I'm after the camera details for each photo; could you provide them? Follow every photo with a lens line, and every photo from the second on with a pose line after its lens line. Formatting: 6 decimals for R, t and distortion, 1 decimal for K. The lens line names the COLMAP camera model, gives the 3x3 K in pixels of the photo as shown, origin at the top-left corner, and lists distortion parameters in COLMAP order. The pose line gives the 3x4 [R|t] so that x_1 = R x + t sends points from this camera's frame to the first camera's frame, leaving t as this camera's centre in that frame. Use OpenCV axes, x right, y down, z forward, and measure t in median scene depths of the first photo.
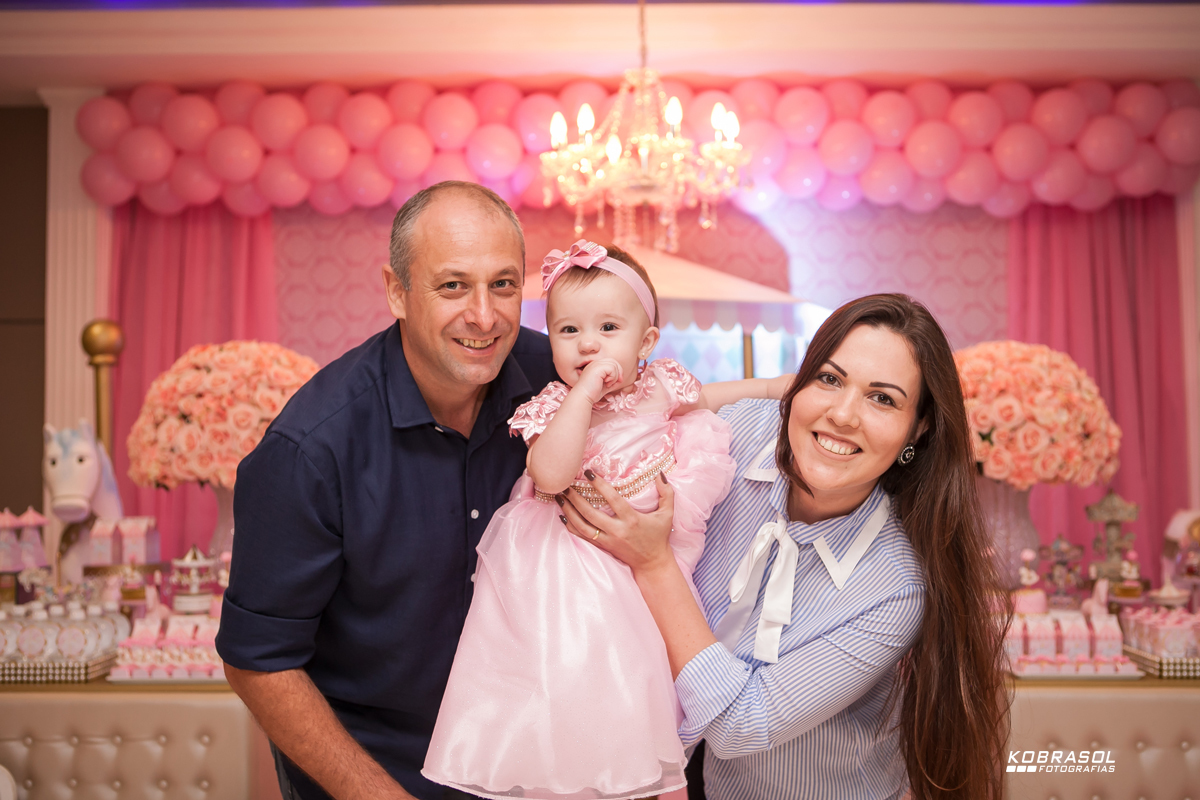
lens RADIAL K [[1279.4, 0, 600.0], [0, 1279.4, 400.0], [0, 0, 1]] dist [-0.073813, 0.143820]
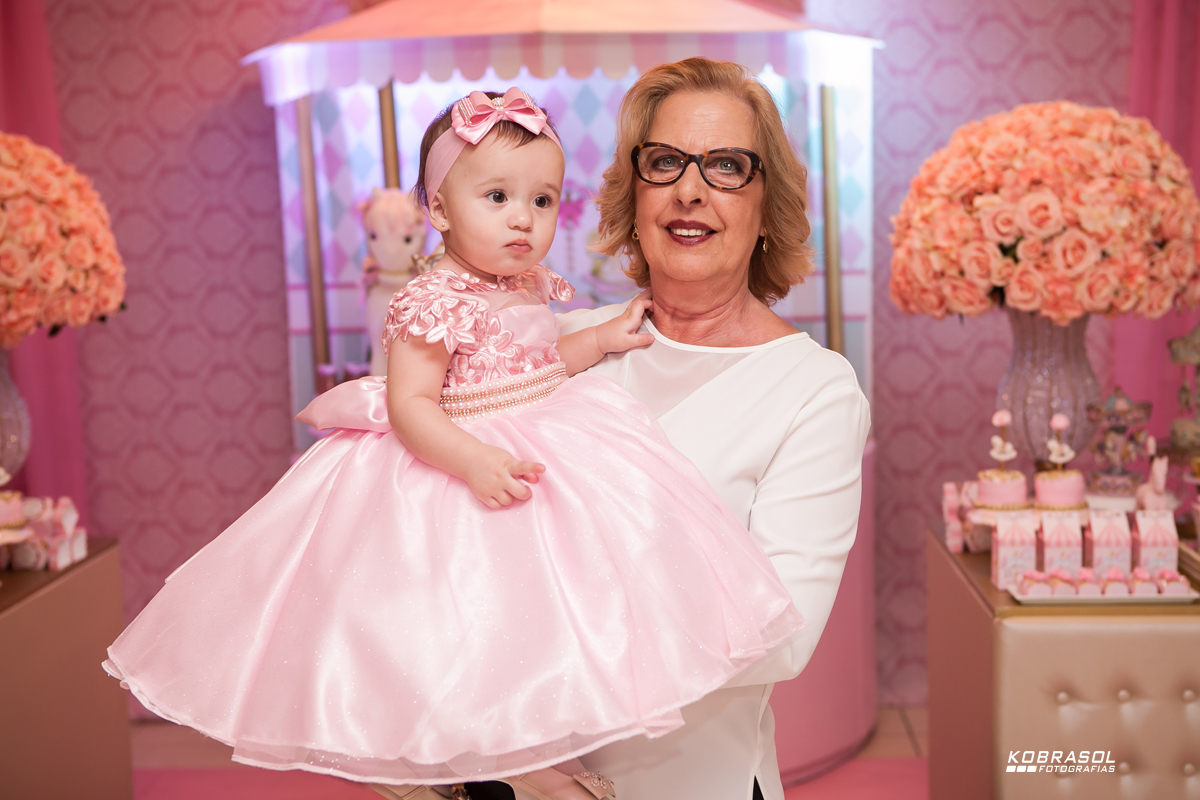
lens RADIAL K [[1880.7, 0, 600.0], [0, 1880.7, 400.0], [0, 0, 1]] dist [0.027681, 0.068927]
pose [[0.999289, -0.018623, -0.032780, 0.112423], [0.023575, 0.987183, 0.157842, -0.057461], [0.029421, -0.158503, 0.986920, -0.030790]]
